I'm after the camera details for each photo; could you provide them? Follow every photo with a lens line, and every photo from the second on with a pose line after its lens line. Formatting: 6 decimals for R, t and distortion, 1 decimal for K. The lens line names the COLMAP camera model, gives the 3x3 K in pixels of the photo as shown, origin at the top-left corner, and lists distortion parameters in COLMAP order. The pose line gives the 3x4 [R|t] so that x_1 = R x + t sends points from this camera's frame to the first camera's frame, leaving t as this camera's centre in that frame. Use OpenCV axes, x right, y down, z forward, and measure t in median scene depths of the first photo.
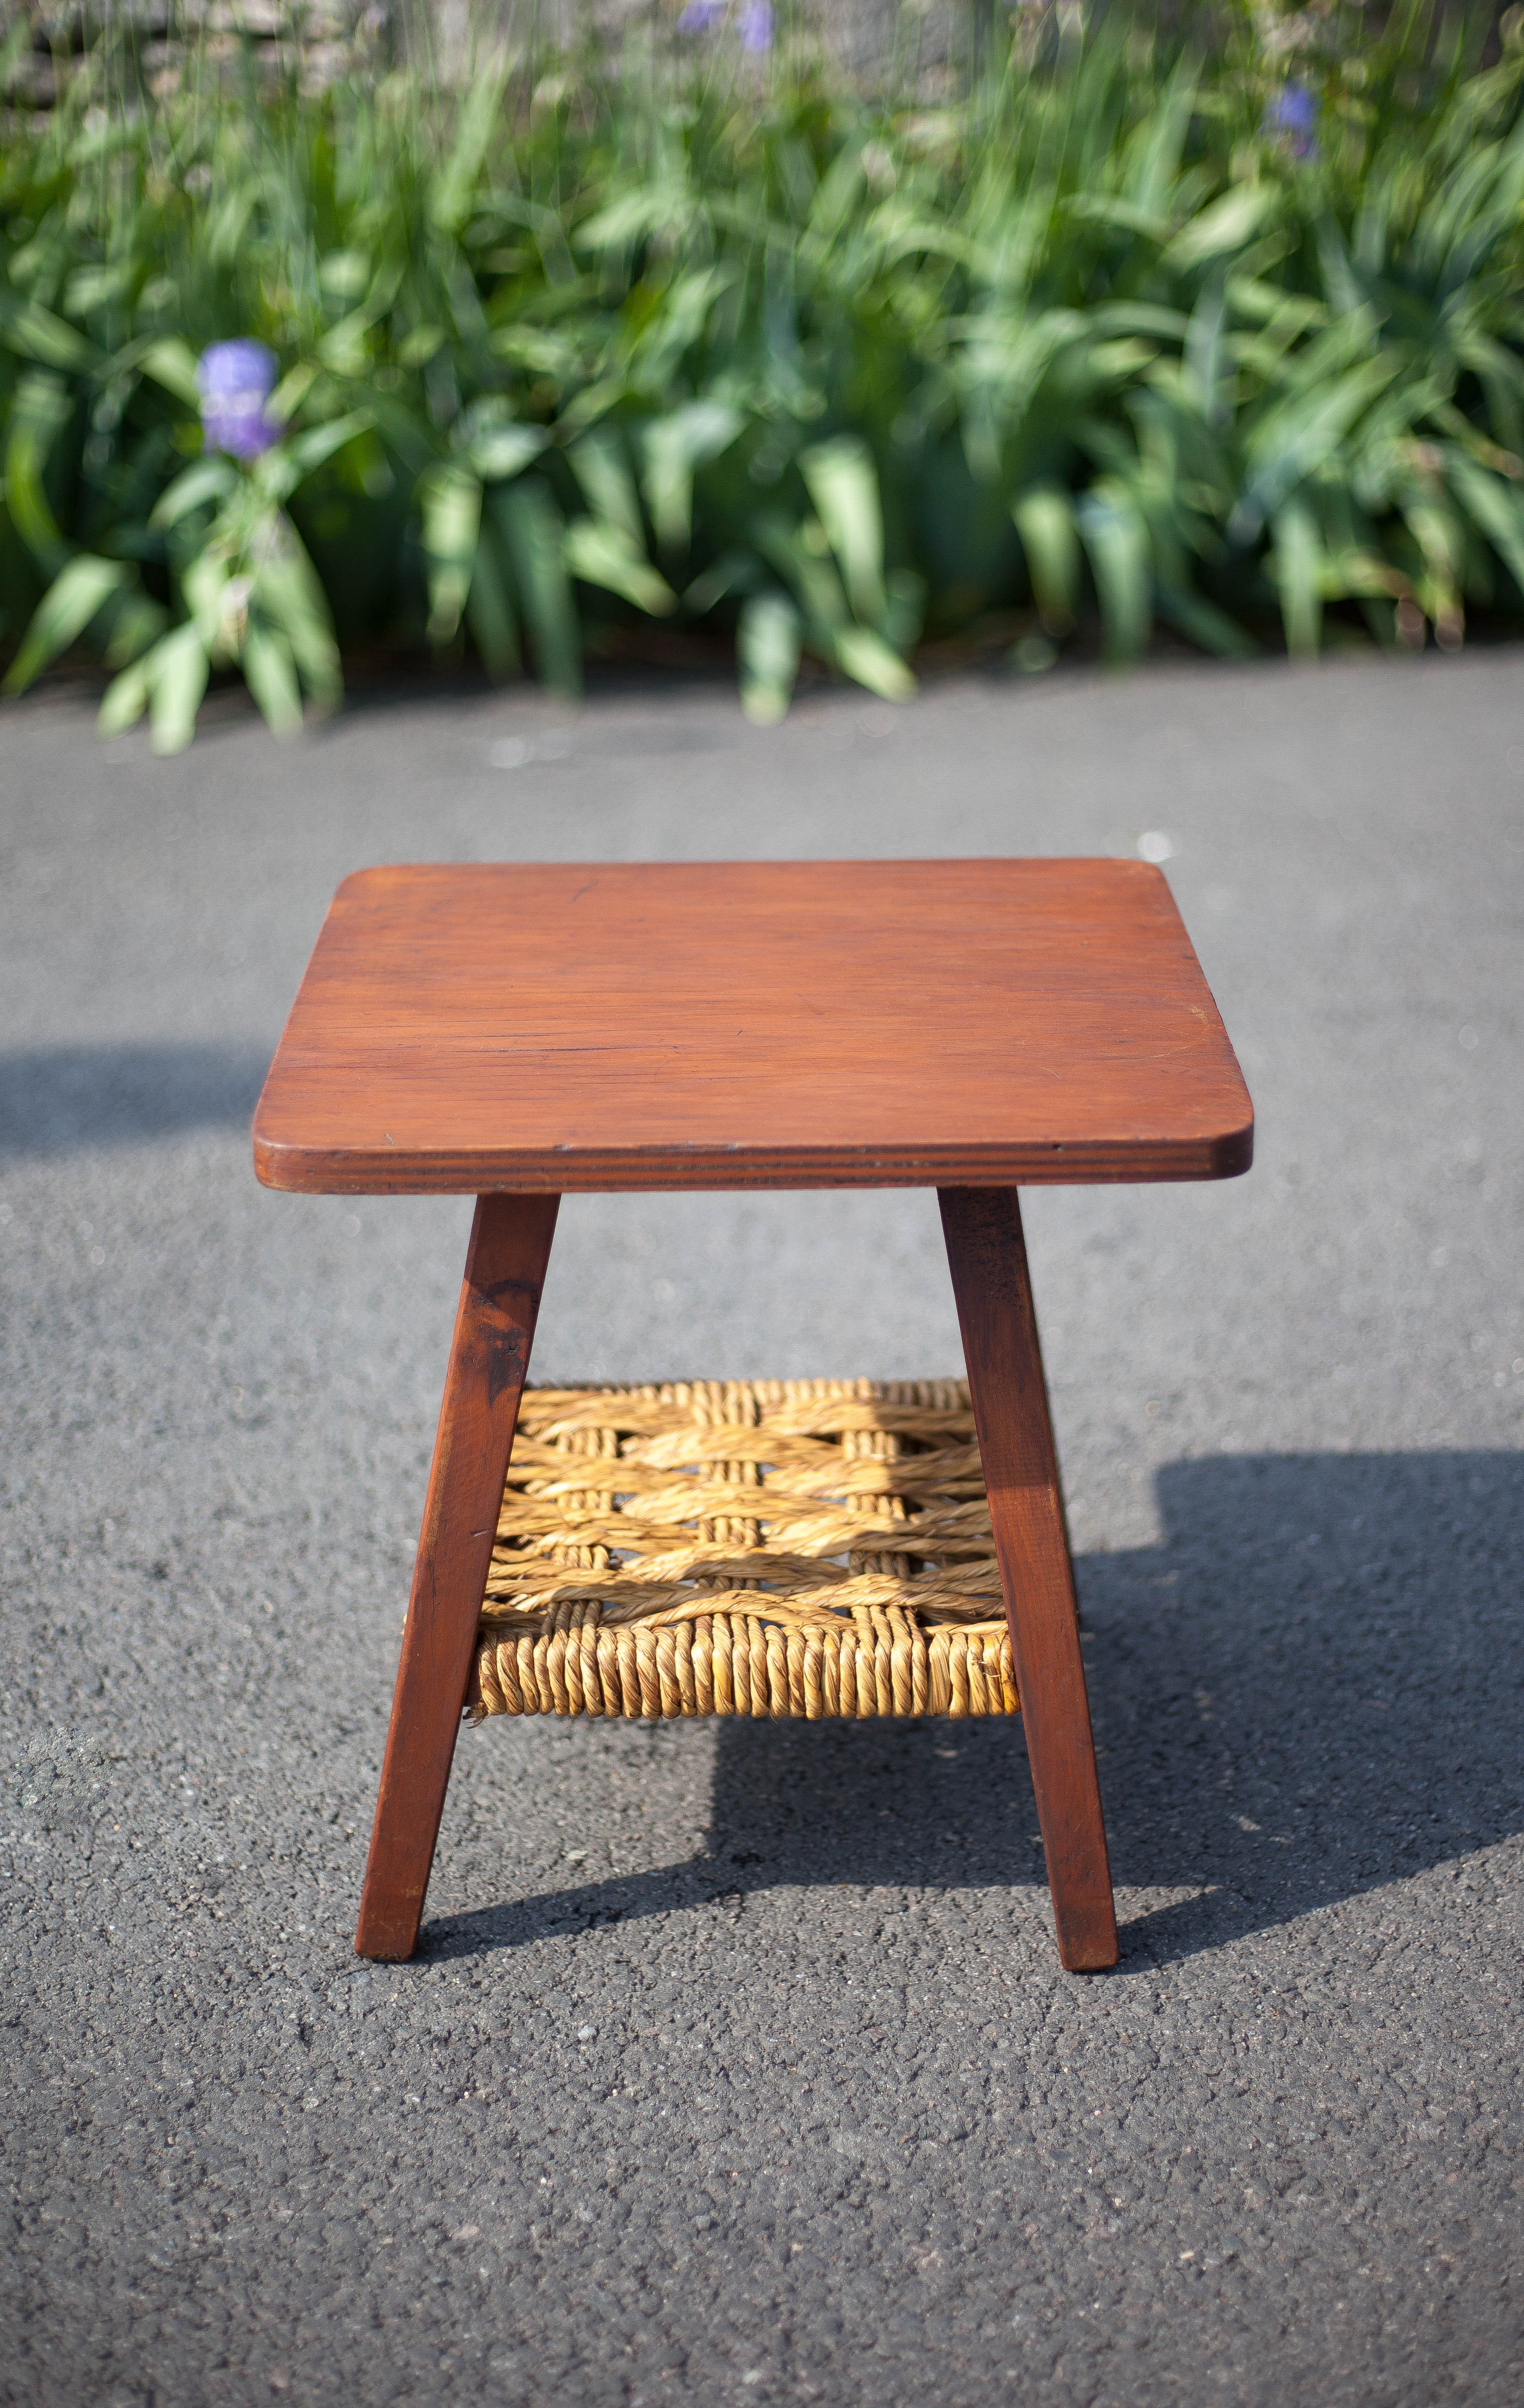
lens RADIAL K [[3673.9, 0, 813.9], [0, 3673.9, 1204.6], [0, 0, 1]] dist [-0.121967, 0.031632]
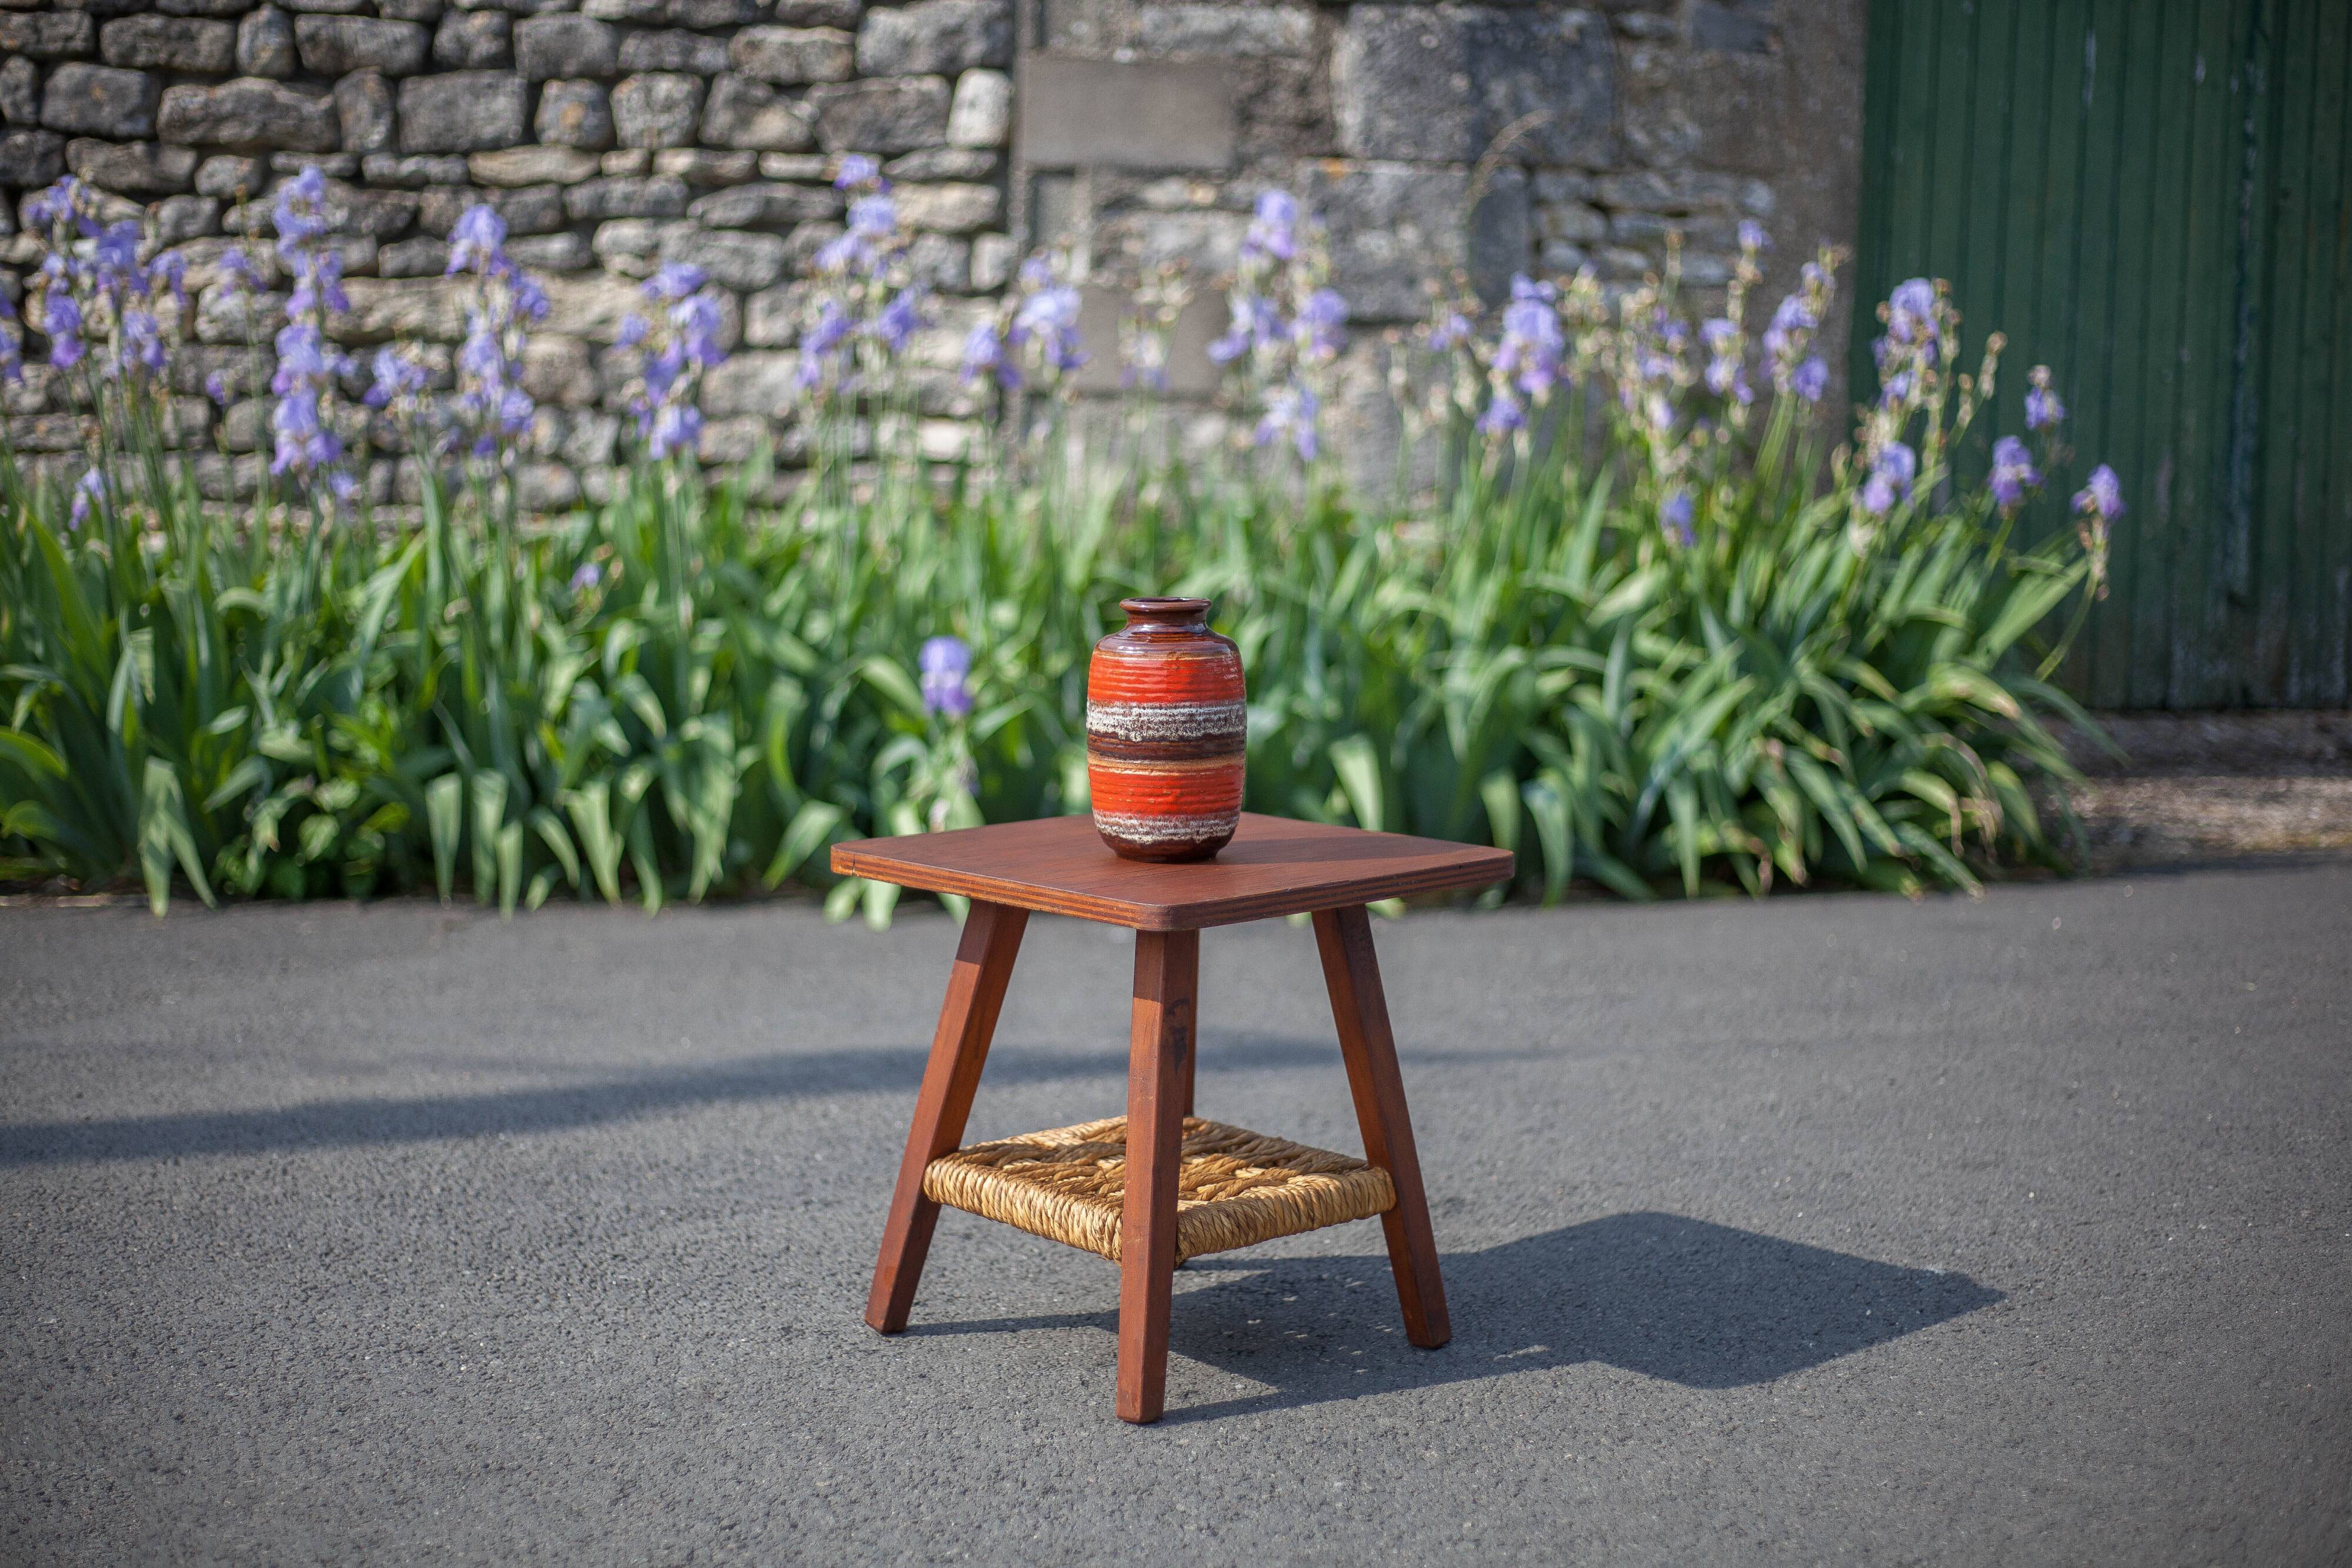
lens RADIAL K [[3425.9, 0, 1176.0], [0, 3425.9, 784.0], [0, 0, 1]] dist [-0.111204, 0.000308]
pose [[0.999250, 0.016655, -0.034949, -0.040353], [-0.024747, 0.969014, -0.245762, 0.360067], [0.029773, 0.246443, 0.968700, -0.729398]]
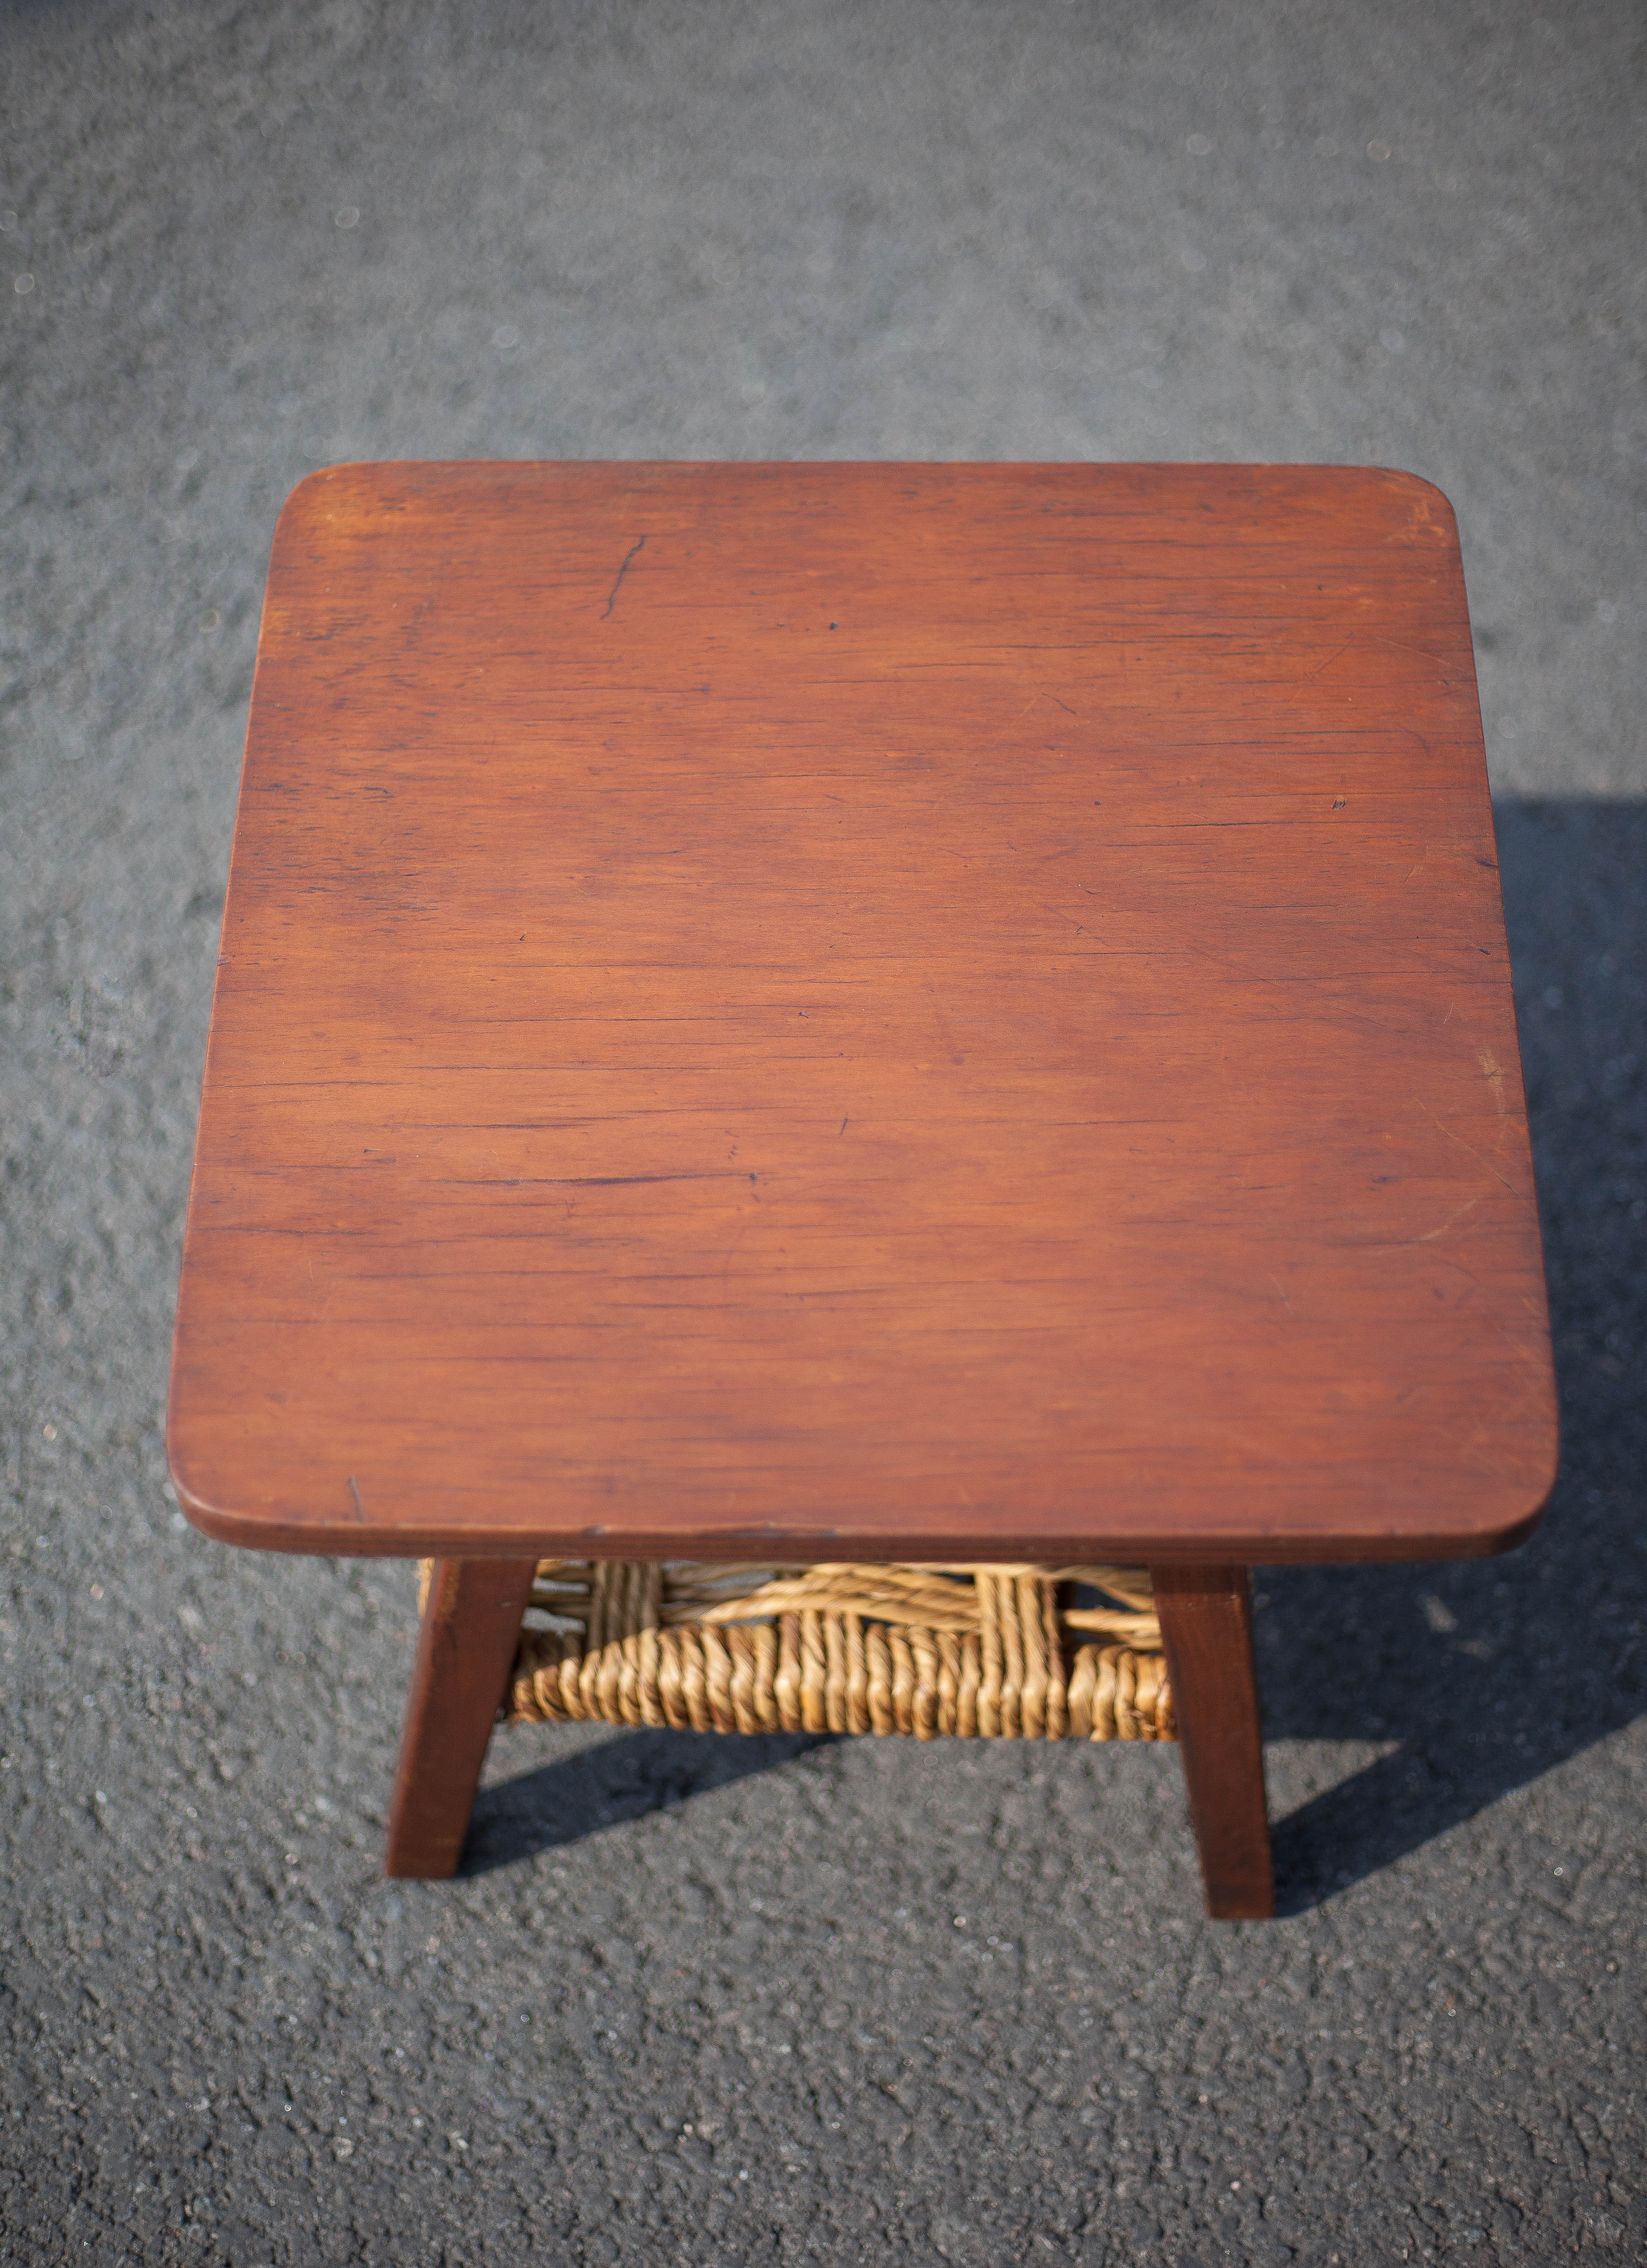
lens RADIAL K [[3690.3, 0, 836.1], [0, 3690.3, 948.4], [0, 0, 1]] dist [-0.136786, 0.045637]
pose [[0.999649, 0.021468, -0.015547, -0.011351], [-0.008816, 0.822416, 0.568818, -0.485422], [0.024997, -0.568481, 0.822317, 0.437777]]
